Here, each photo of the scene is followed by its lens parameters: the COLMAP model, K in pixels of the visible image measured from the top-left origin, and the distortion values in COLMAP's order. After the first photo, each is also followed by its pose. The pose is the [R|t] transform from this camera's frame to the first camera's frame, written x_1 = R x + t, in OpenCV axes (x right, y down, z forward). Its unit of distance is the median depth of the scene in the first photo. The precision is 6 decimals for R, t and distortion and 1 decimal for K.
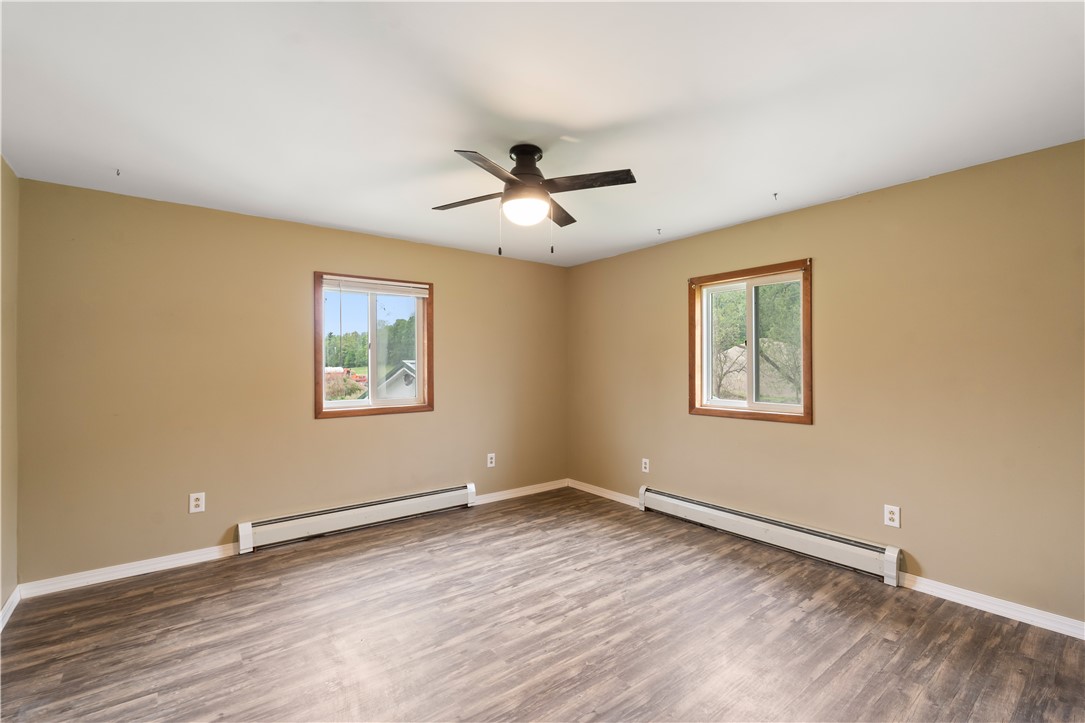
lens RADIAL K [[492.4, 0, 542.5], [0, 492.4, 361.5], [0, 0, 1]] dist [0.002607, 0.000405]
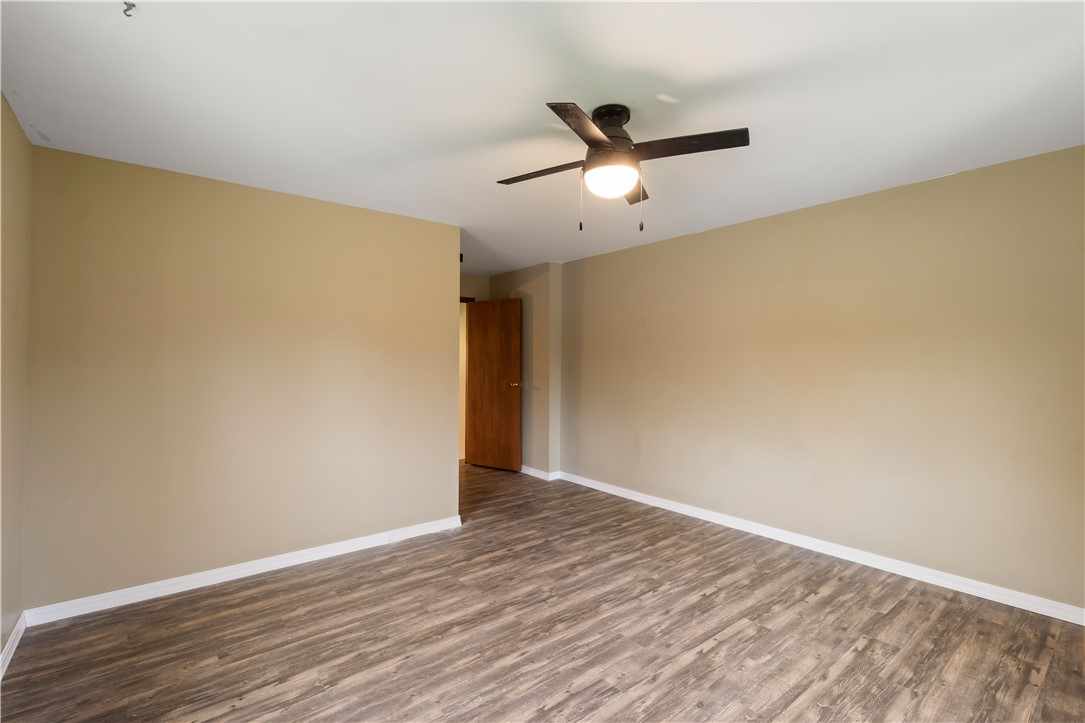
lens RADIAL K [[492.4, 0, 542.5], [0, 492.4, 361.5], [0, 0, 1]] dist [0.002607, 0.000405]
pose [[-0.999981, 0.003937, -0.004663, 0.095316], [0.003943, 0.999992, -0.001190, 0.011881], [0.004659, -0.001208, -0.999988, 1.916852]]
